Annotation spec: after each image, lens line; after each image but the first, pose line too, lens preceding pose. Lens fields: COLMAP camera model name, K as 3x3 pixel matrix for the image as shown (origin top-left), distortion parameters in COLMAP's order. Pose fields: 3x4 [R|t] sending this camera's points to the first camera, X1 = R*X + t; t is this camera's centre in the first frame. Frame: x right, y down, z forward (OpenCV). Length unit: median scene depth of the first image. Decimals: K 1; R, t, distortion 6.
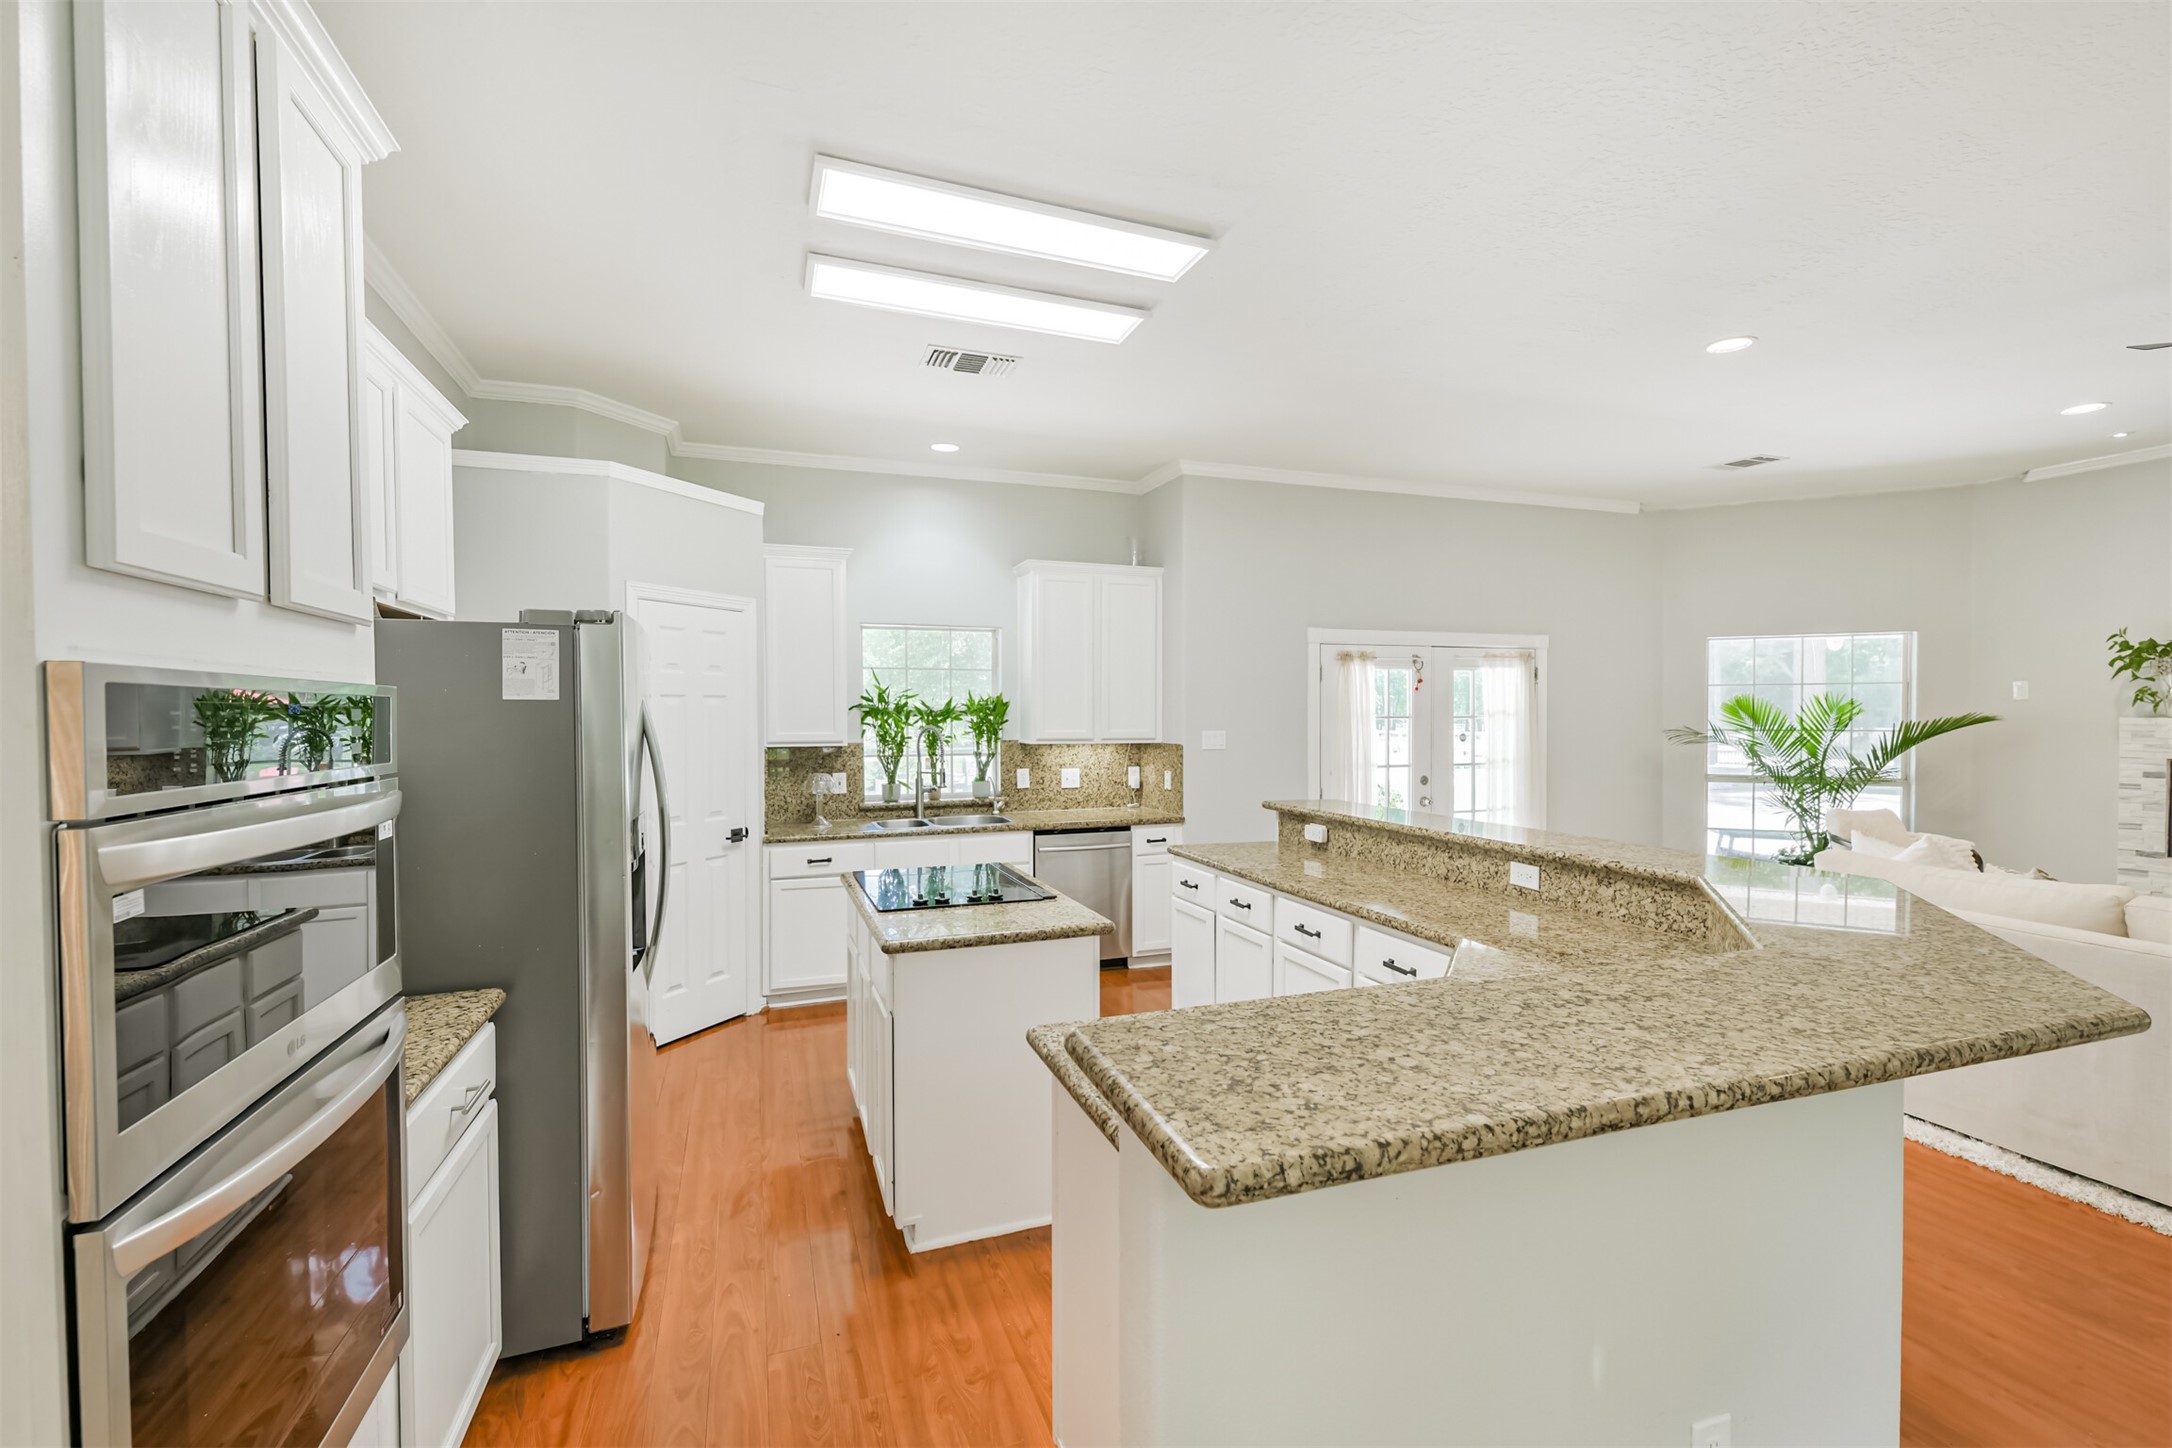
lens RADIAL K [[924.2, 0, 1090.0], [0, 924.2, 732.1], [0, 0, 1]] dist [0.018474, -0.007290]
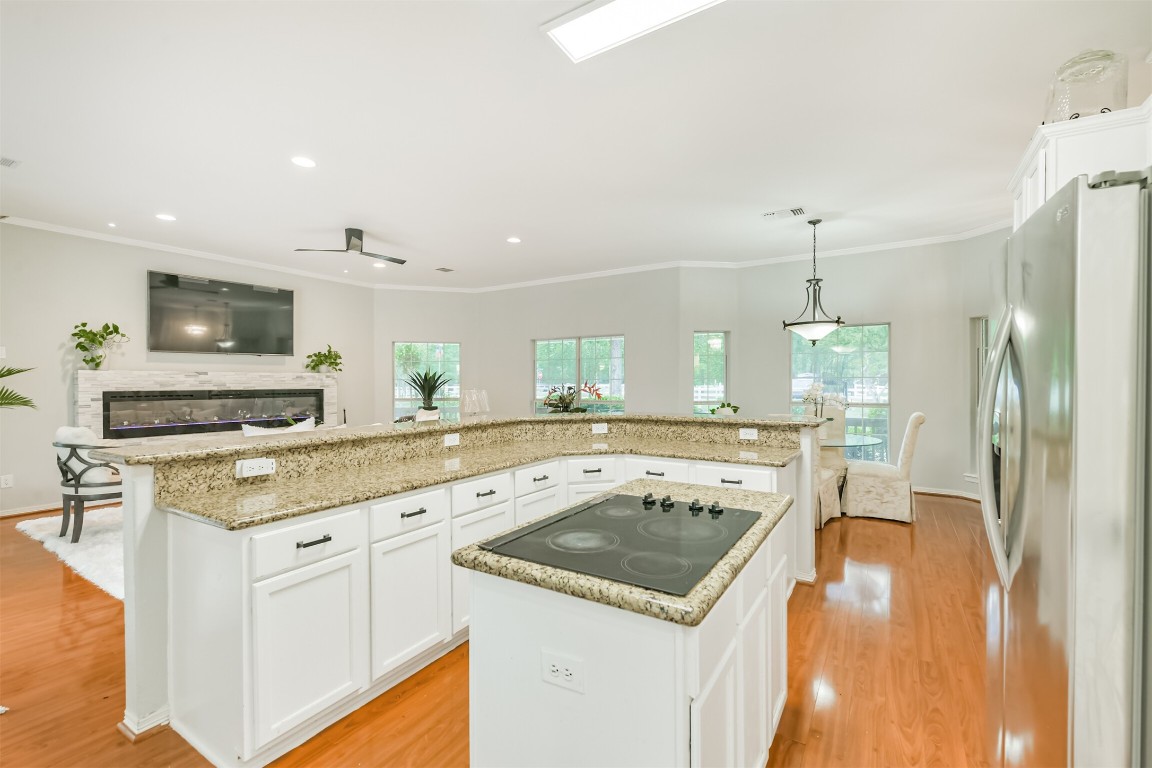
lens RADIAL K [[490.2, 0, 579.6], [0, 490.2, 381.1], [0, 0, 1]] dist [0.018474, -0.007290]
pose [[-0.612929, 0.001850, 0.790136, -0.294069], [0.019789, 0.999720, 0.013010, 0.013271], [-0.789890, 0.023610, -0.612793, 0.808656]]
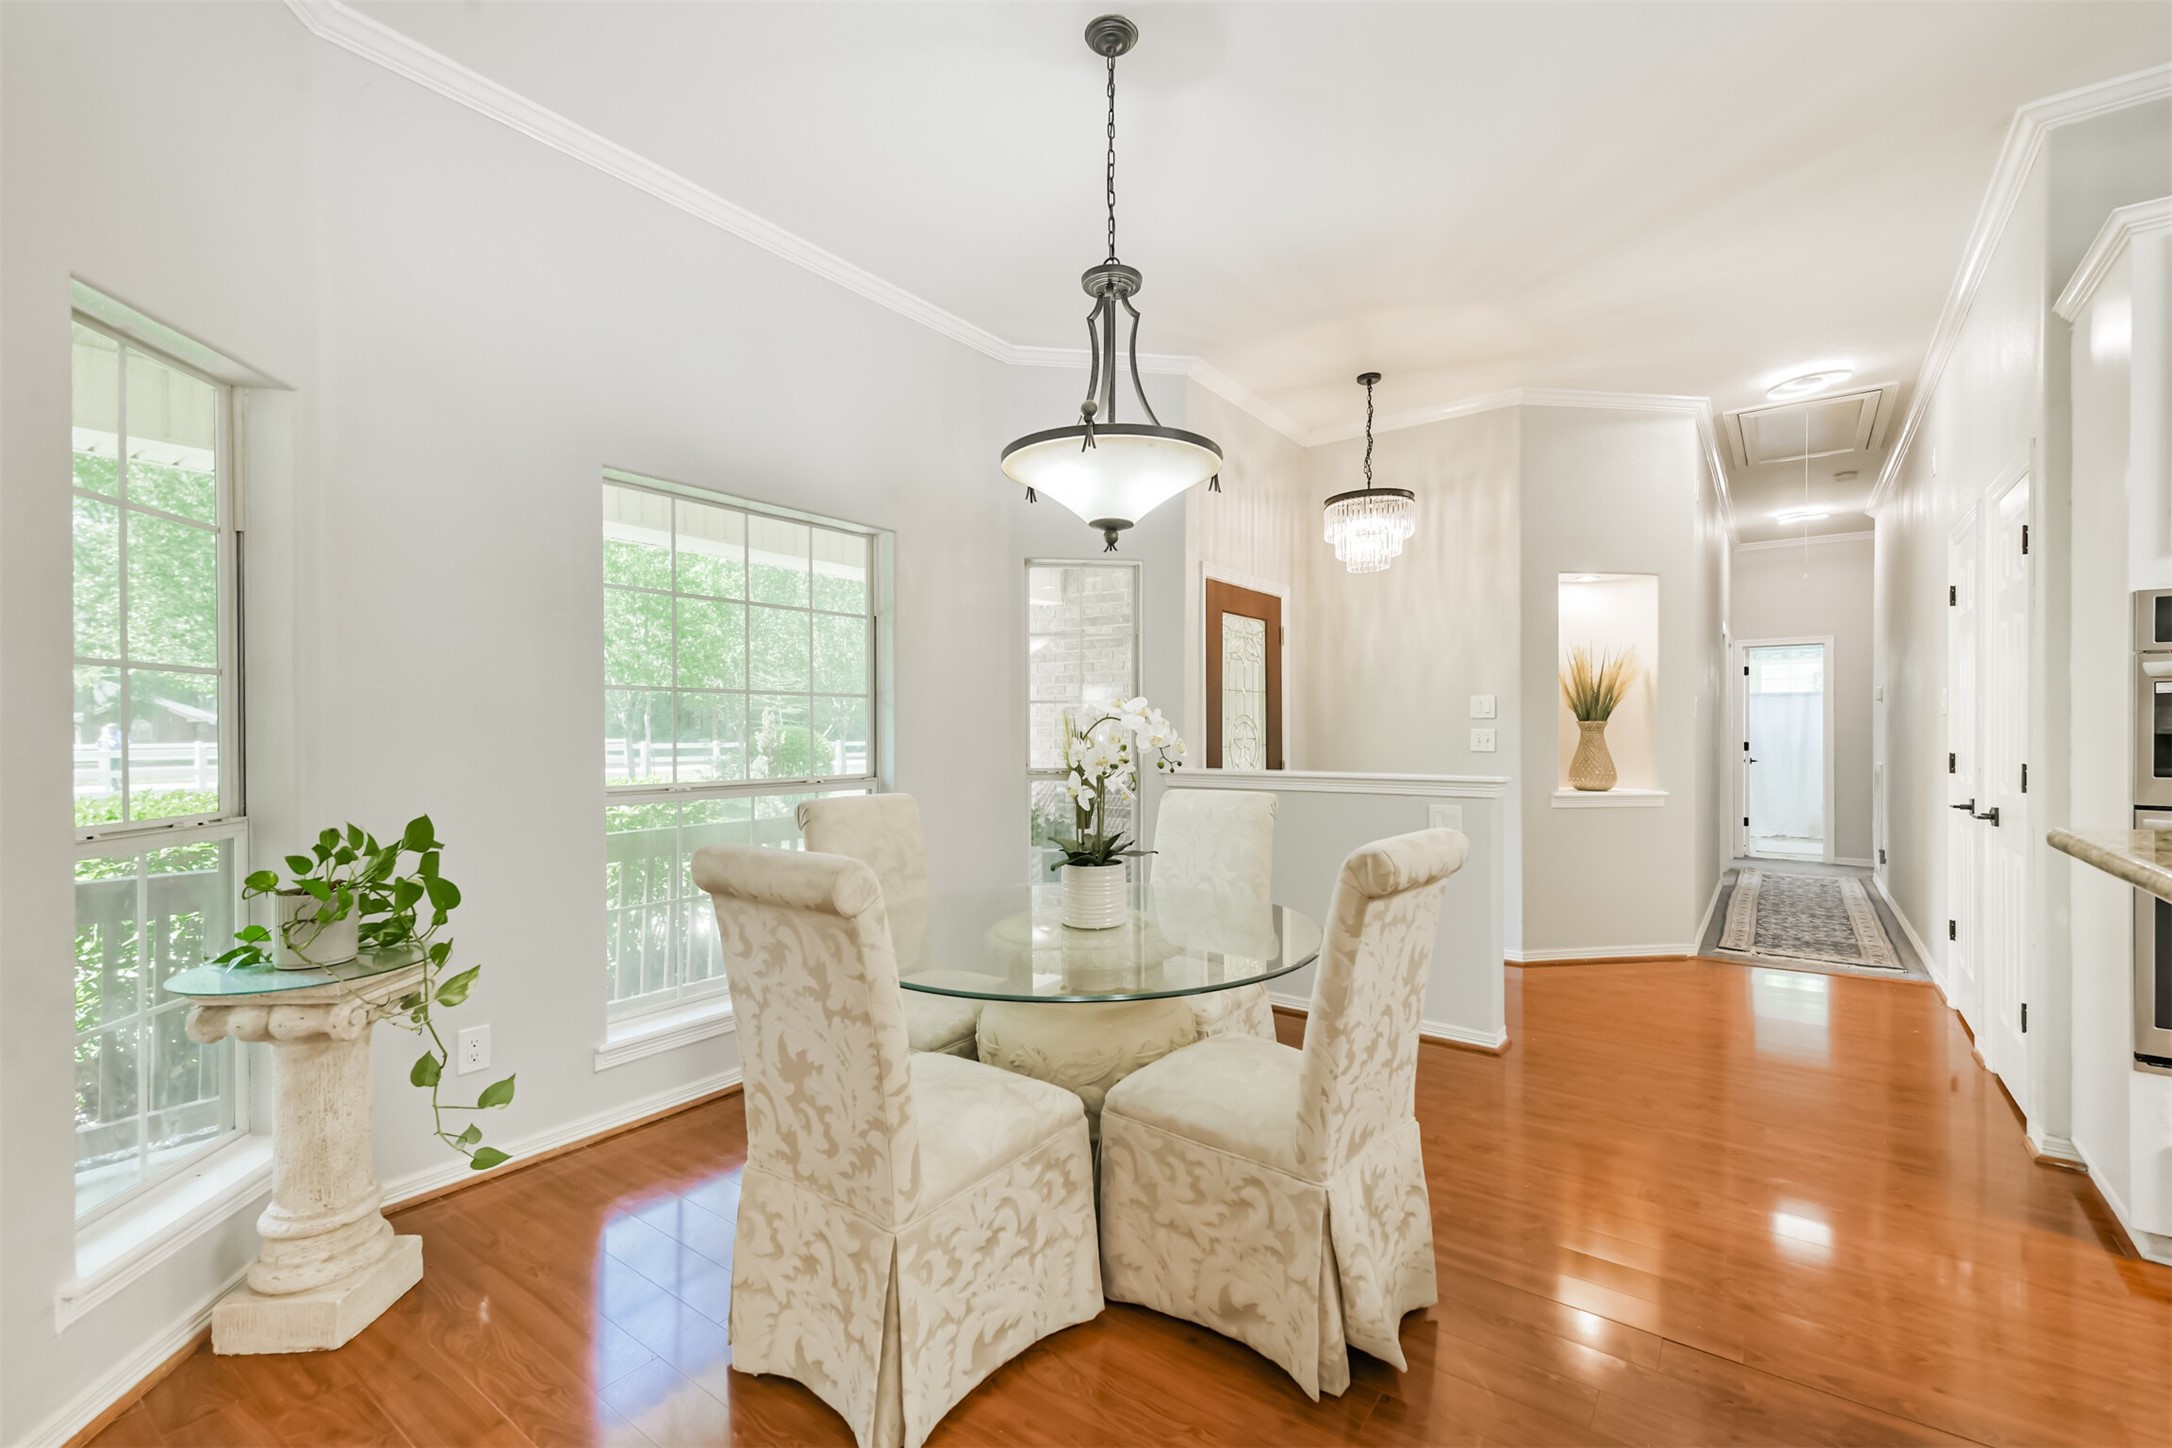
lens RADIAL K [[924.2, 0, 1092.4], [0, 924.2, 731.4], [0, 0, 1]] dist [0.018474, -0.007290]
pose [[-0.827193, 0.003984, -0.561904, 0.433442], [-0.008220, 0.999782, 0.019190, 0.044987], [0.561858, 0.020492, -0.826980, 0.225071]]
